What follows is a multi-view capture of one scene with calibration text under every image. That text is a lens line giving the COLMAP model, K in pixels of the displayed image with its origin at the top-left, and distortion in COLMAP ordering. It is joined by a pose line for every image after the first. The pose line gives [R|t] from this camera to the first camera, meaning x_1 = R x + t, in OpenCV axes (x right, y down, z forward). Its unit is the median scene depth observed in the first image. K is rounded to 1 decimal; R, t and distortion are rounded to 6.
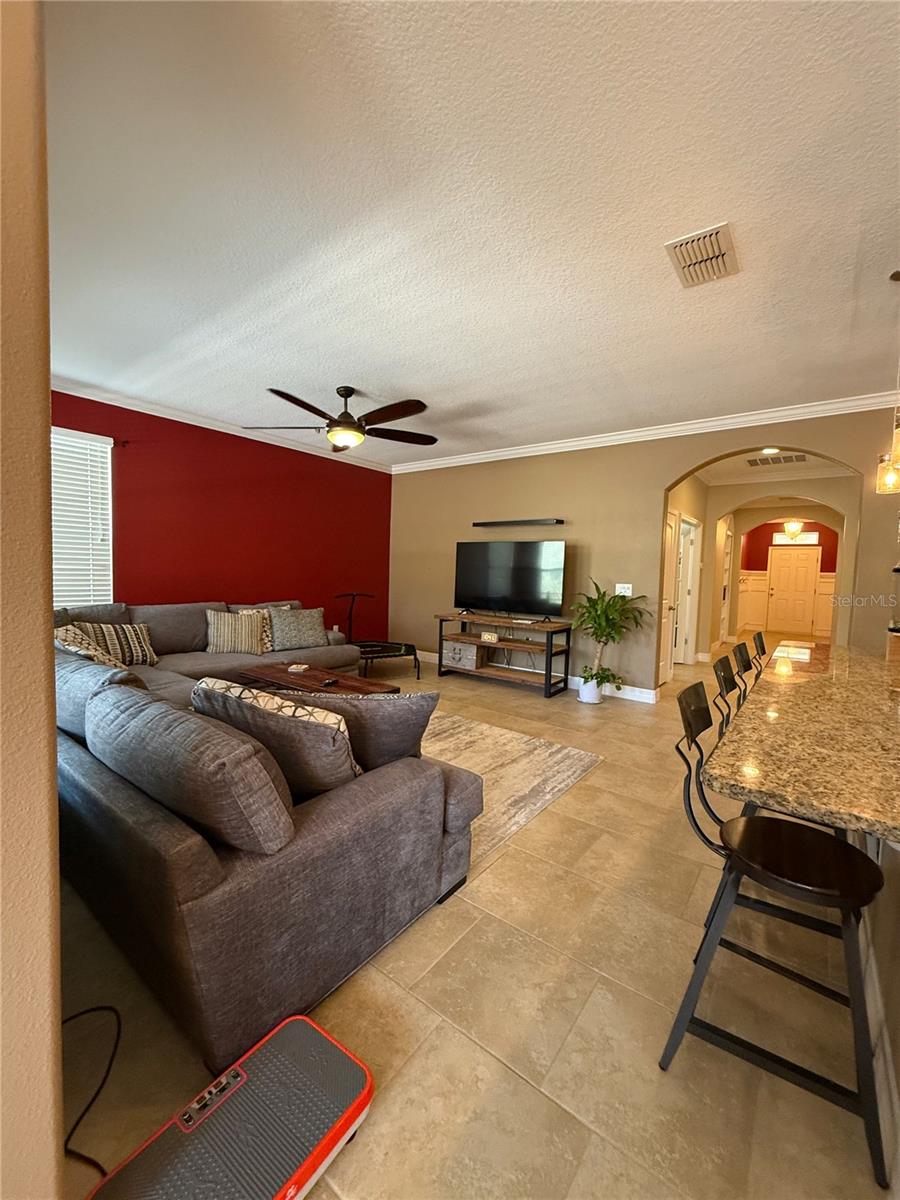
lens RADIAL K [[479.7, 0, 452.7], [0, 479.7, 599.2], [0, 0, 1]] dist [-0.001082, -0.000210]
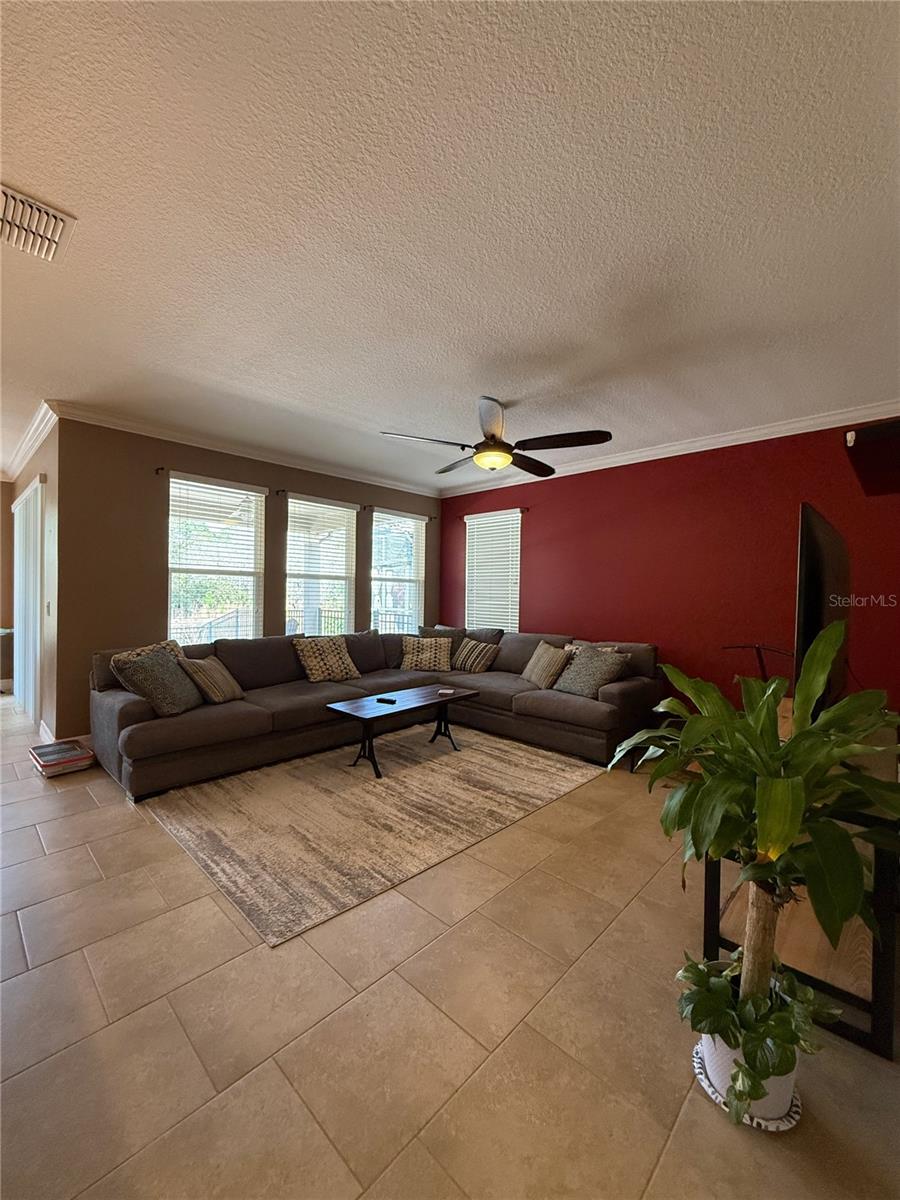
lens RADIAL K [[482.8, 0, 451.9], [0, 482.8, 596.7], [0, 0, 1]] dist [0.002560, -0.000023]
pose [[-0.102020, -0.023729, -0.994499, 0.700123], [-0.084338, 0.996322, -0.015121, -0.050906], [0.991201, 0.082331, -0.103646, 1.020276]]
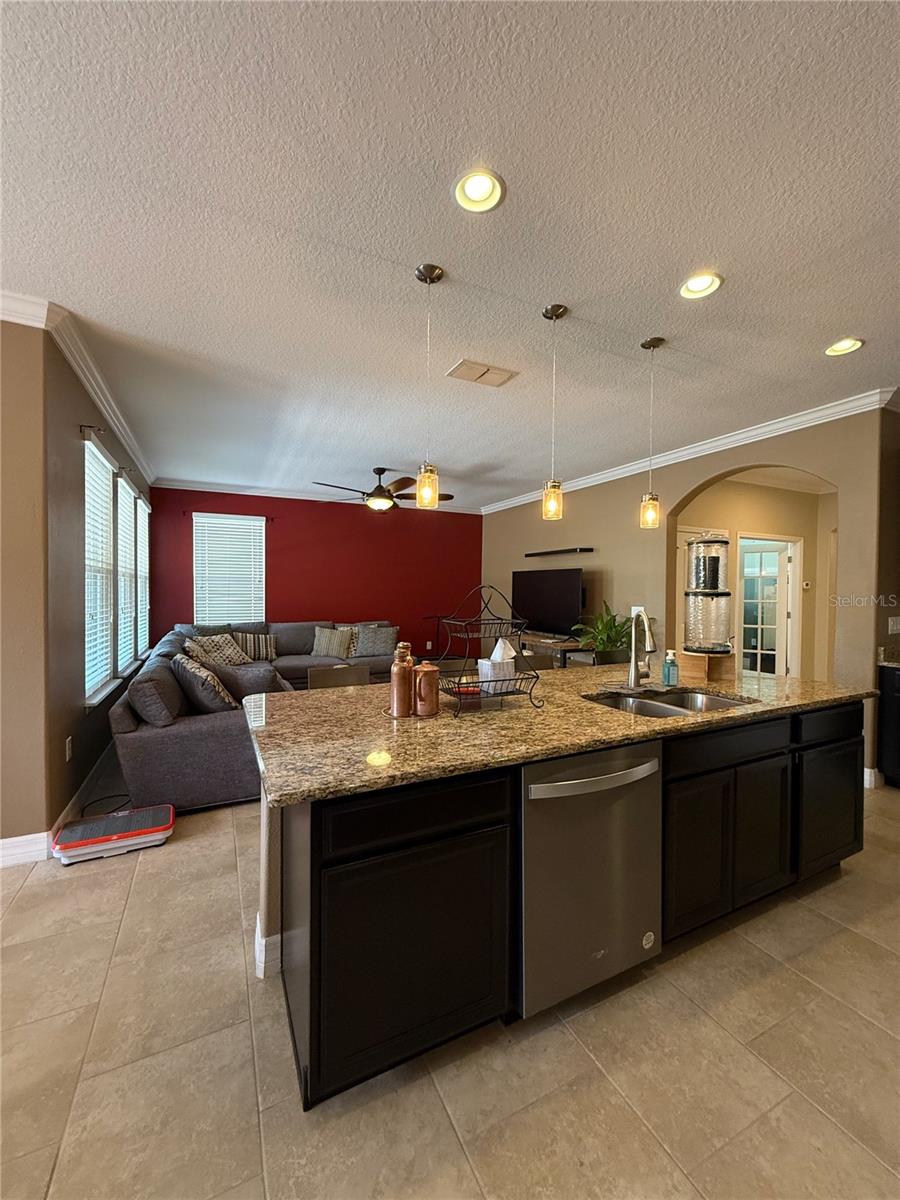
lens RADIAL K [[479.7, 0, 452.7], [0, 479.7, 599.2], [0, 0, 1]] dist [-0.001082, -0.000210]
pose [[0.896082, -0.014188, -0.443663, 0.570745], [-0.007927, 0.998818, -0.047952, 0.006339], [0.443819, 0.046486, 0.894910, -0.136669]]
